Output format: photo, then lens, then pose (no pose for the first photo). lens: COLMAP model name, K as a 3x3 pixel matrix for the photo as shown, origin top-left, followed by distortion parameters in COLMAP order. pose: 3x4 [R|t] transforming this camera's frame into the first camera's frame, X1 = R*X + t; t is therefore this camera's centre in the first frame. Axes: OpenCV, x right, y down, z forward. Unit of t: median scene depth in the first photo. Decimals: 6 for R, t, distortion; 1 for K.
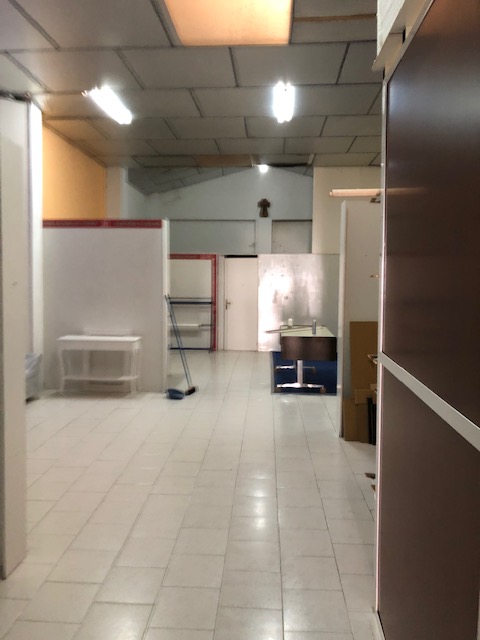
lens RADIAL K [[525.5, 0, 240.0], [0, 525.5, 320.0], [0, 0, 1]] dist [0.062254, -0.078290]
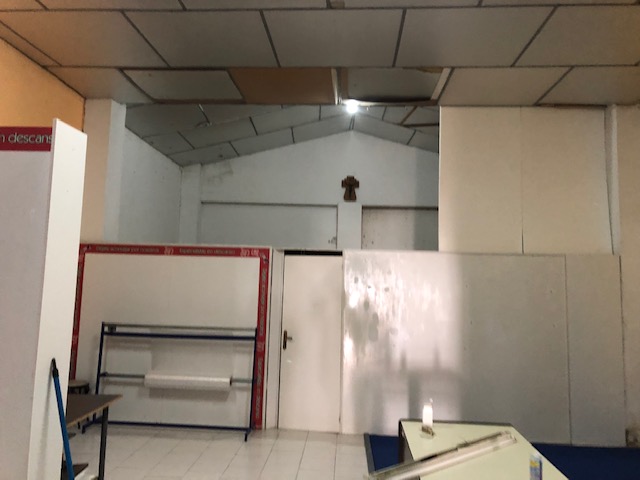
lens RADIAL K [[525.5, 0, 320.0], [0, 525.5, 240.0], [0, 0, 1]] dist [0.062254, -0.078290]
pose [[0.999772, 0.021248, 0.001964, 0.008059], [-0.020660, 0.986891, -0.160061, -0.045287], [-0.005339, 0.159984, 0.987105, 0.444000]]
